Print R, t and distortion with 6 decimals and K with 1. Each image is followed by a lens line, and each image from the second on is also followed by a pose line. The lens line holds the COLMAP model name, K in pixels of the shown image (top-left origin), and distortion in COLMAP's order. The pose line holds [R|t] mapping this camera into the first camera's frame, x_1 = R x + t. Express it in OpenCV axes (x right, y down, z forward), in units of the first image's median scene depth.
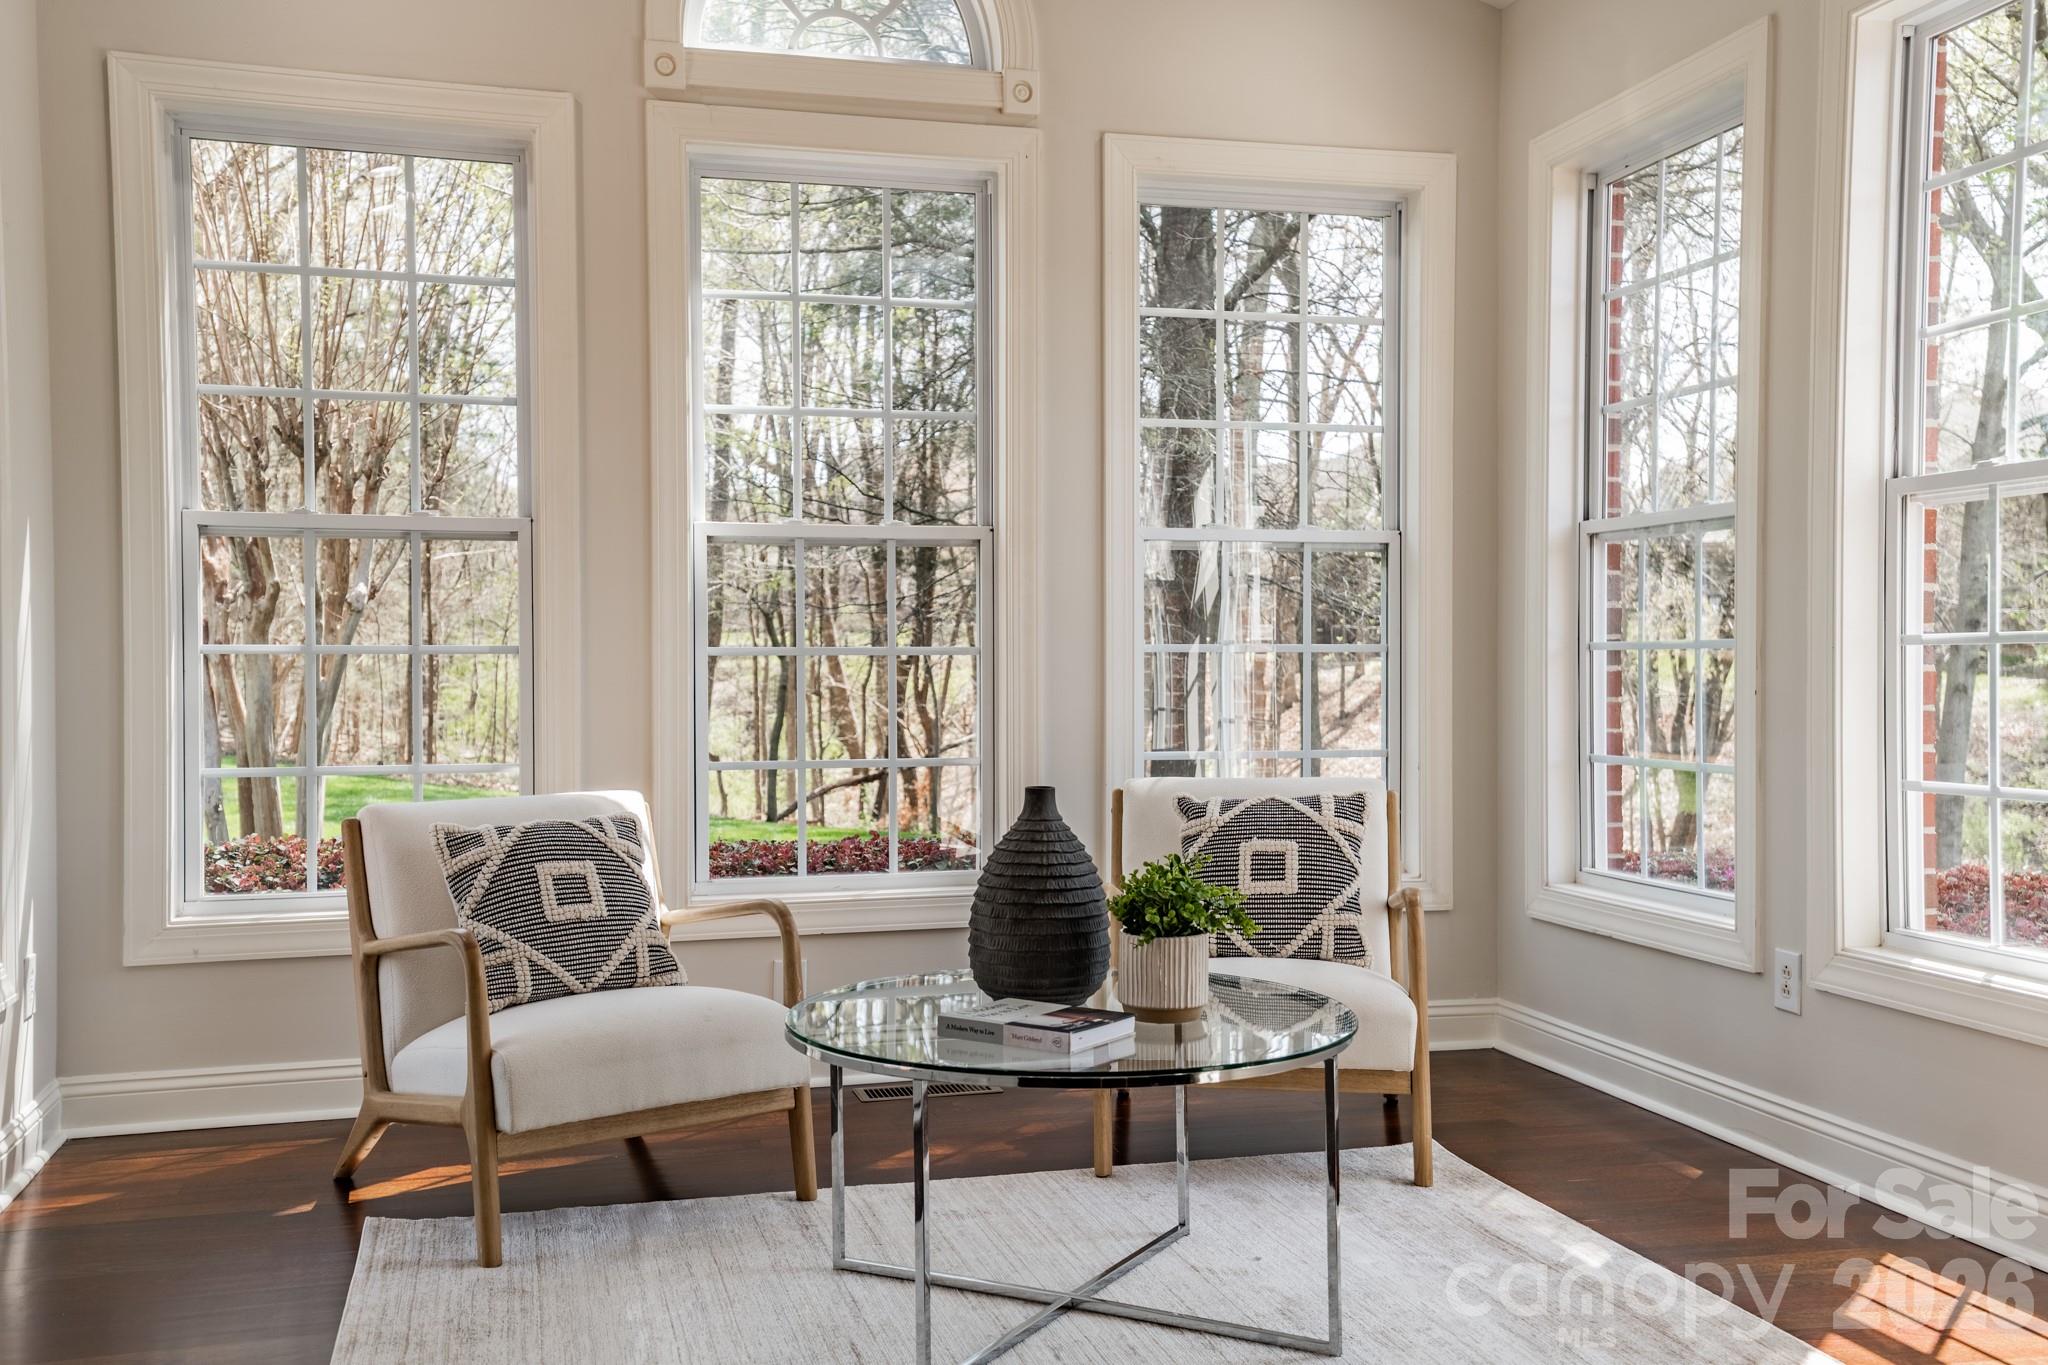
lens RADIAL K [[1972.4, 0, 1034.1], [0, 1972.4, 688.1], [0, 0, 1]] dist [0.153187, -0.142845]
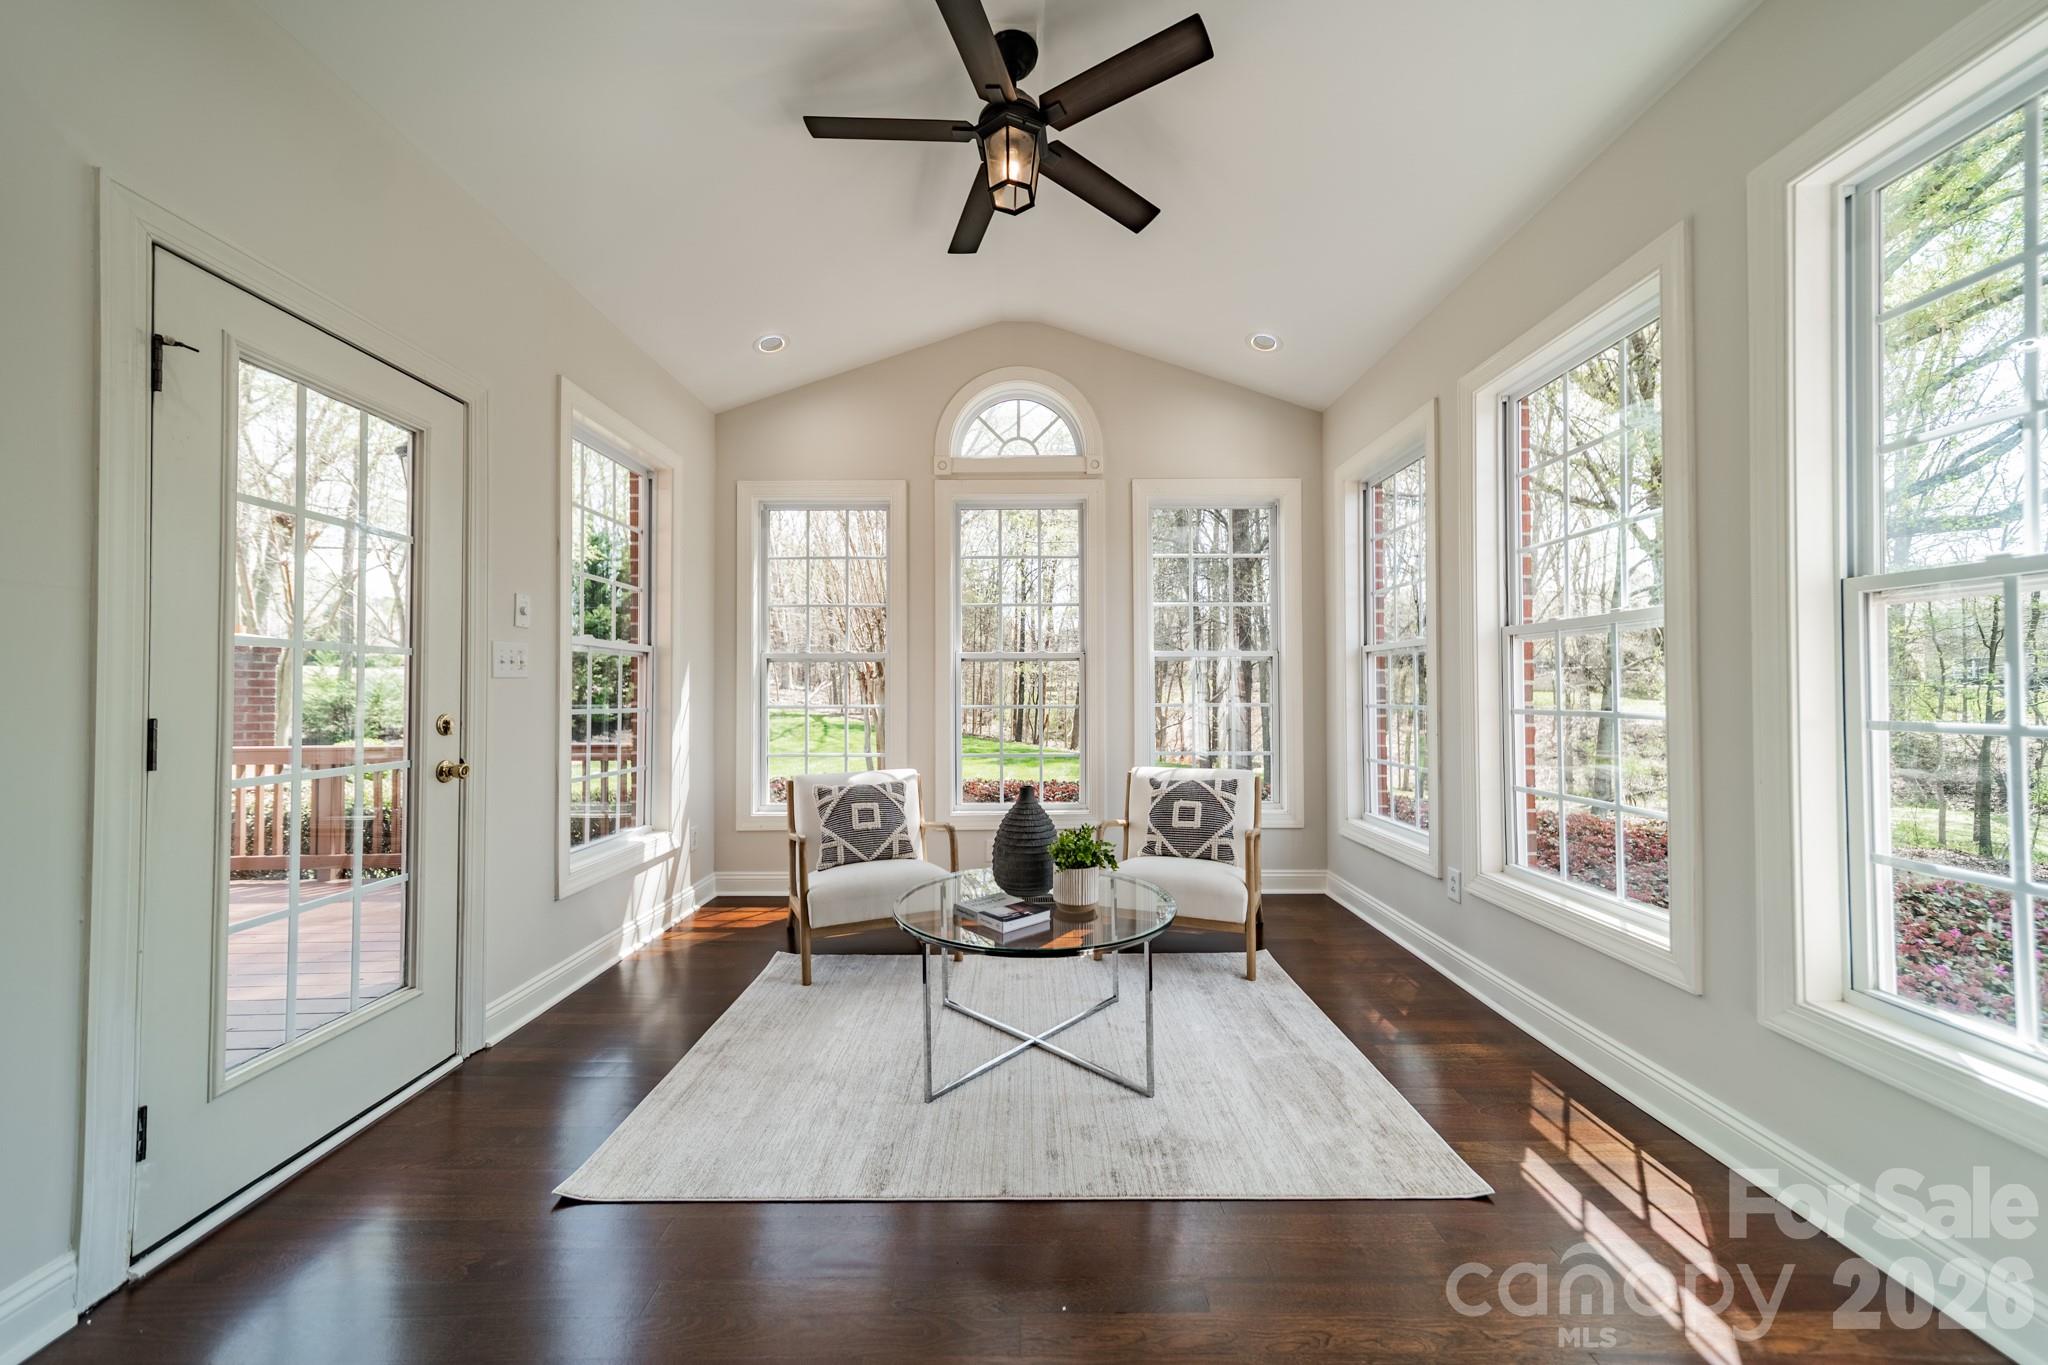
lens RADIAL K [[742.9, 0, 1014.1], [0, 742.9, 675.8], [0, 0, 1]] dist [0.012209, 0.000047]
pose [[0.968191, -0.005770, -0.250148, 0.141836], [-0.002853, 0.999415, -0.034095, -0.030013], [0.250198, 0.033724, 0.967607, 0.185364]]
